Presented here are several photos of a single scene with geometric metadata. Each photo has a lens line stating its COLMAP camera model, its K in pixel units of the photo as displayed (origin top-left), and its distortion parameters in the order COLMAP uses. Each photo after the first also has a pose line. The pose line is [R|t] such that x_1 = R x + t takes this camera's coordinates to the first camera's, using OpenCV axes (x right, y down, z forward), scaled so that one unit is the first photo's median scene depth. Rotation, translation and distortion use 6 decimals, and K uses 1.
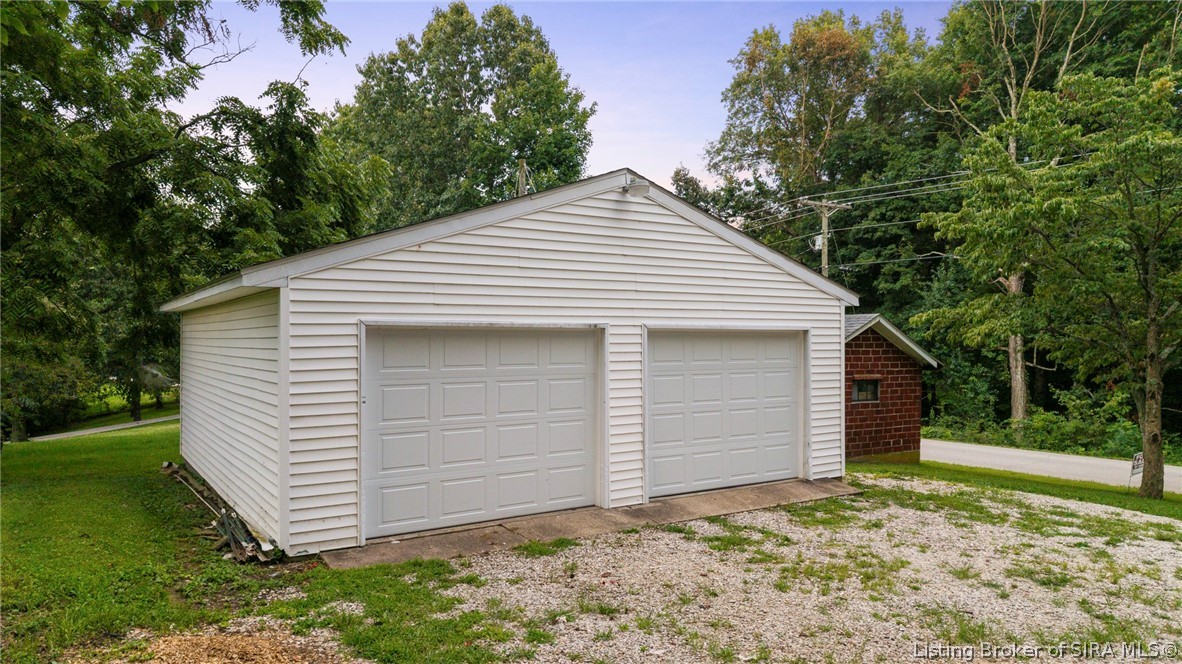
lens RADIAL K [[830.1, 0, 599.4], [0, 830.1, 337.3], [0, 0, 1]] dist [0.006119, -0.001799]
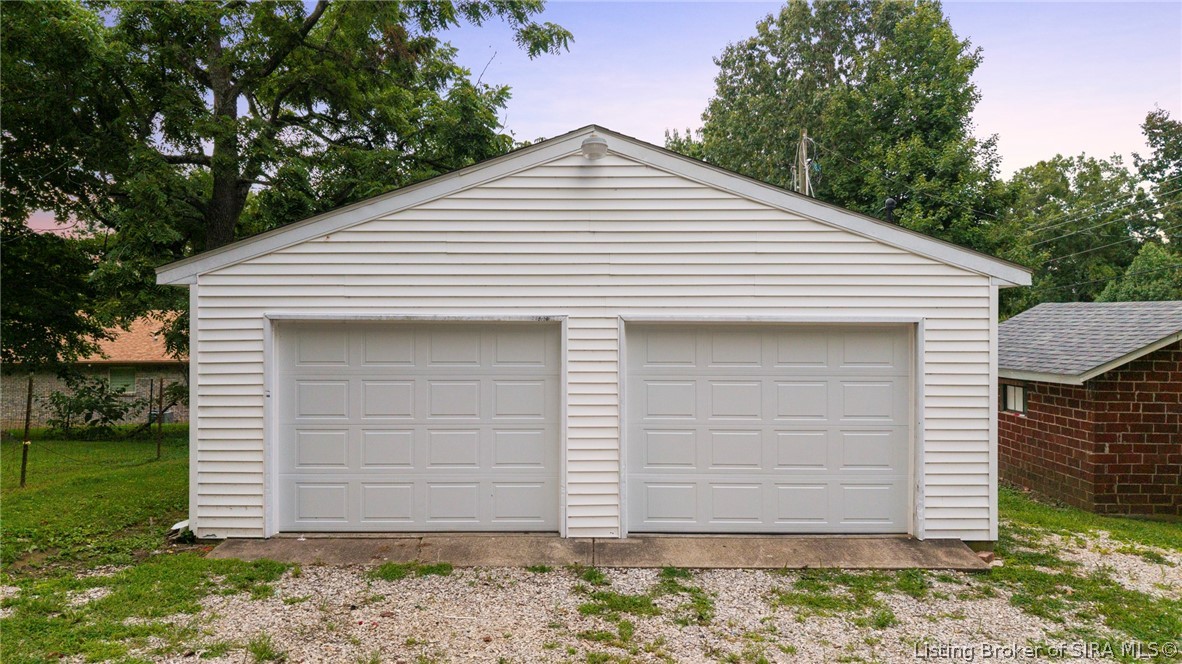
lens RADIAL K [[830.1, 0, 599.4], [0, 830.1, 337.3], [0, 0, 1]] dist [0.006119, -0.001799]
pose [[0.817485, 0.005182, -0.575926, 0.535380], [-0.001936, 0.999979, 0.006249, 0.000003], [0.575946, -0.003994, 0.817478, 0.351118]]
